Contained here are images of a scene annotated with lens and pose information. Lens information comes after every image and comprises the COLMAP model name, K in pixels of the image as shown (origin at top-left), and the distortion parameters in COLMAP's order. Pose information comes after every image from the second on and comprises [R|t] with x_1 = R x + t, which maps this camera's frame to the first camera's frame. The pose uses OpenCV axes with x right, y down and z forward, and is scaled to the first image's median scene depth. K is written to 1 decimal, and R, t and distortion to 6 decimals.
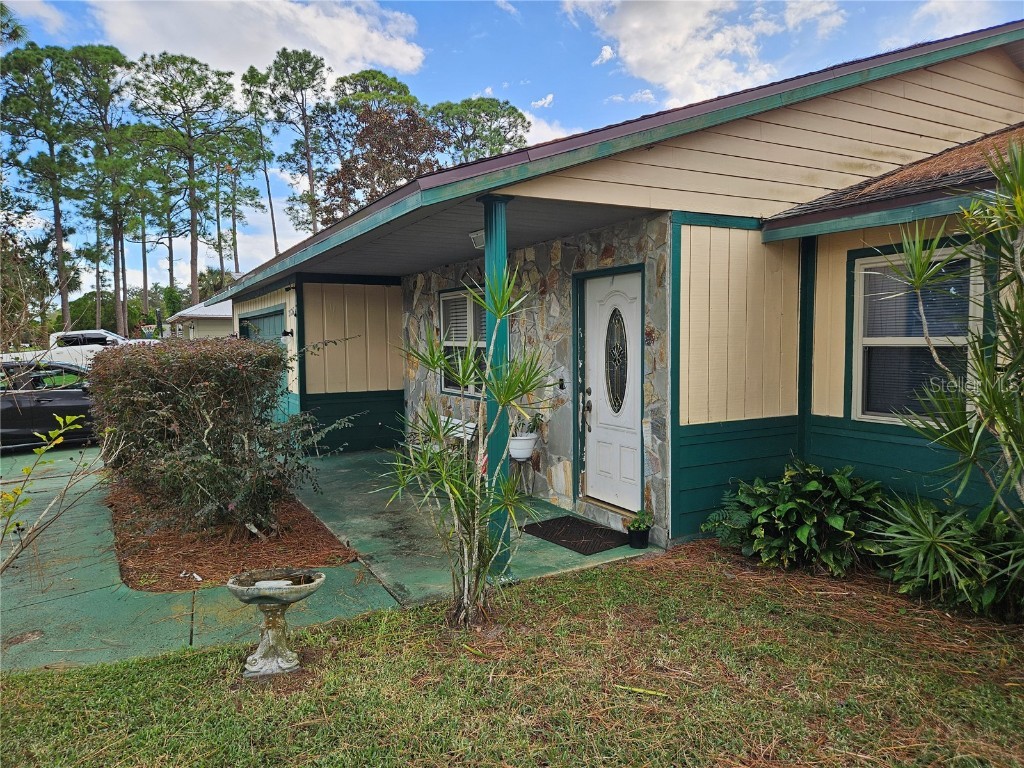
lens RADIAL K [[682.0, 0, 516.8], [0, 682.0, 381.5], [0, 0, 1]] dist [0.082997, -0.071758]
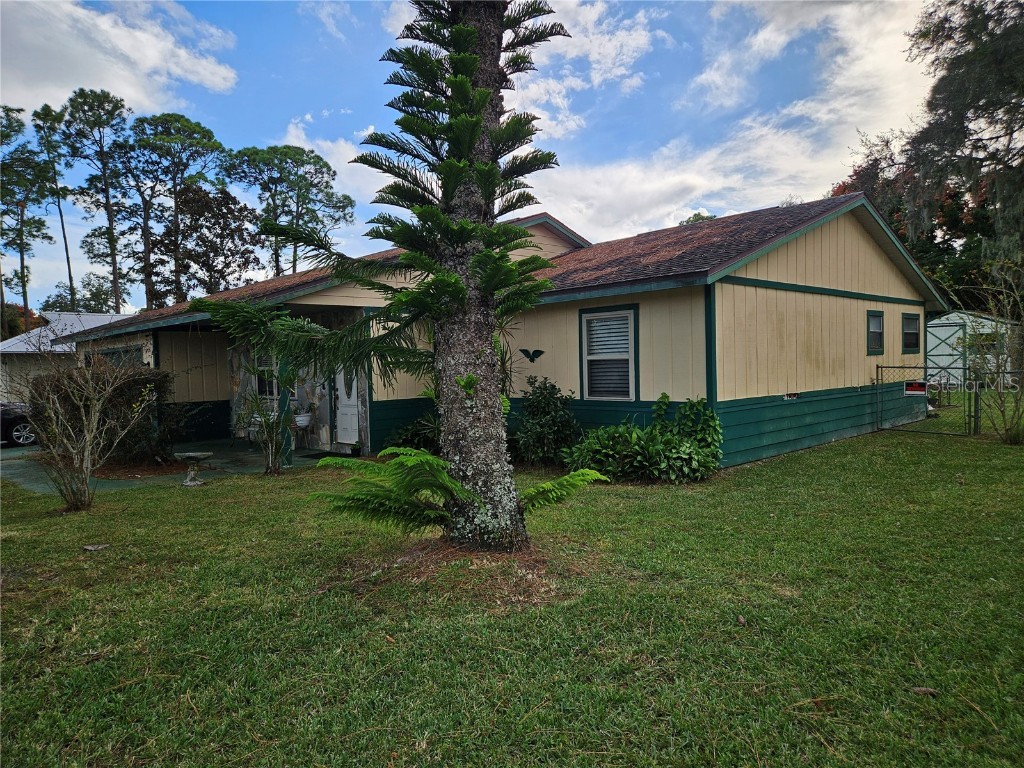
lens RADIAL K [[682.0, 0, 505.2], [0, 682.0, 383.5], [0, 0, 1]] dist [0.082997, -0.071758]
pose [[0.969644, -0.015951, 0.244001, 0.009403], [0.026958, 0.998761, -0.041838, 0.009502], [-0.243031, 0.047146, 0.968872, -0.107140]]
